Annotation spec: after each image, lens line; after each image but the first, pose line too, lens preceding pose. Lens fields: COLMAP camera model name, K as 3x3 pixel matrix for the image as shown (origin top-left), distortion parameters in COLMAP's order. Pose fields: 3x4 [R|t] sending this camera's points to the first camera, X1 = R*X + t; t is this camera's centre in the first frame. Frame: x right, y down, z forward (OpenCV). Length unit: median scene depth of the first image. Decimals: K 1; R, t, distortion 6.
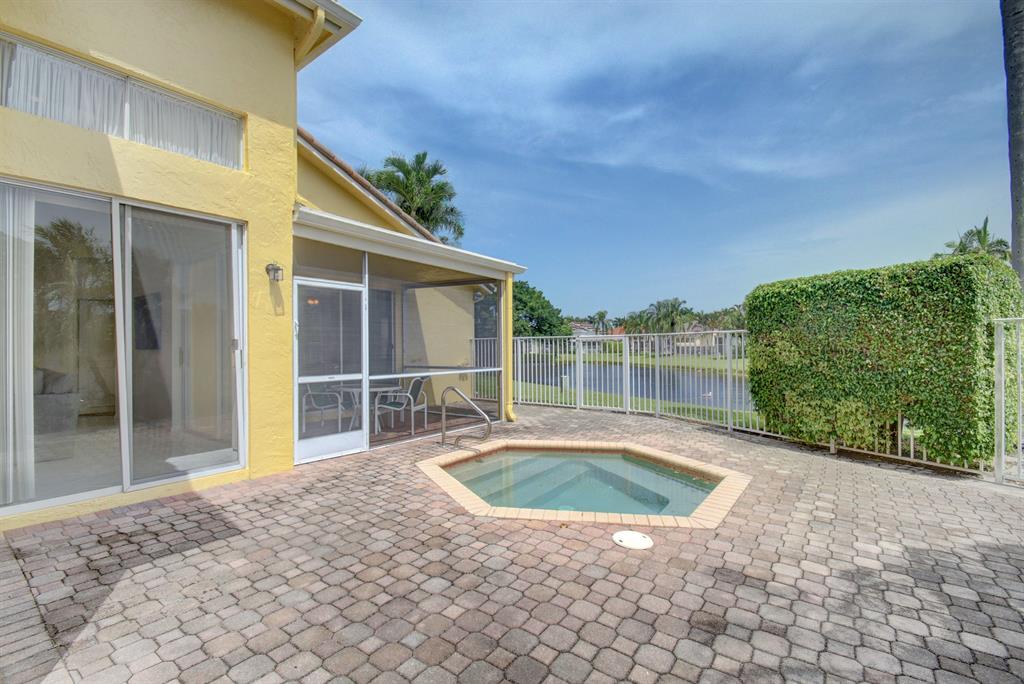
lens RADIAL K [[449.6, 0, 511.6], [0, 449.6, 344.8], [0, 0, 1]] dist [0.003127, -0.009113]
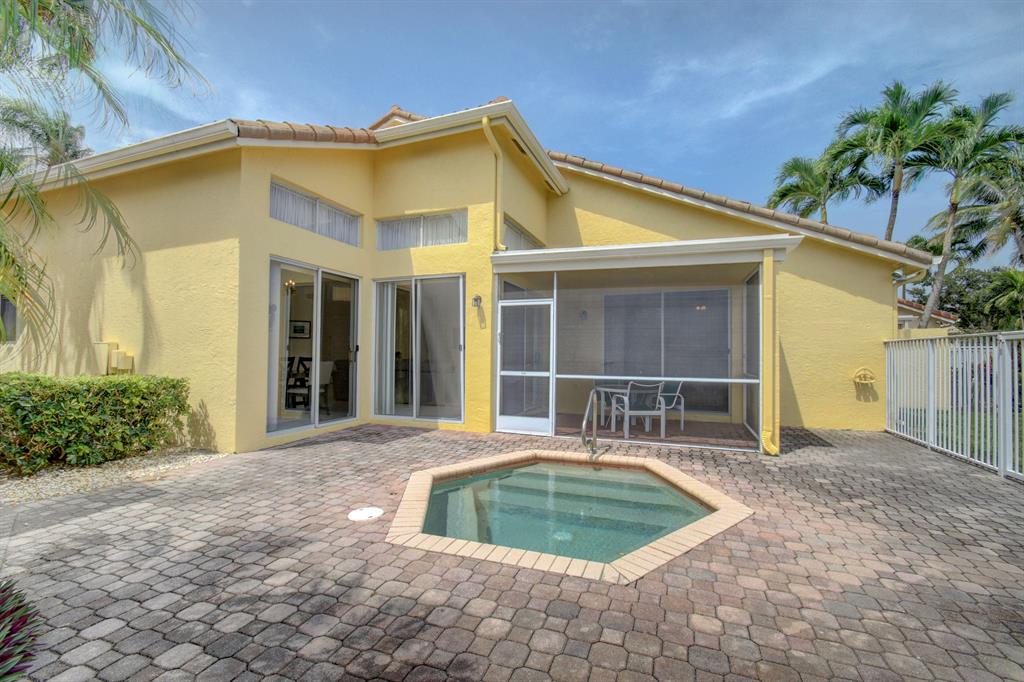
lens RADIAL K [[449.6, 0, 511.6], [0, 449.6, 343.8], [0, 0, 1]] dist [0.003127, -0.009113]
pose [[0.284174, -0.011921, -0.958699, 0.871885], [-0.004044, 0.999899, -0.013632, 0.004916], [0.958764, 0.007751, 0.284097, 0.599900]]
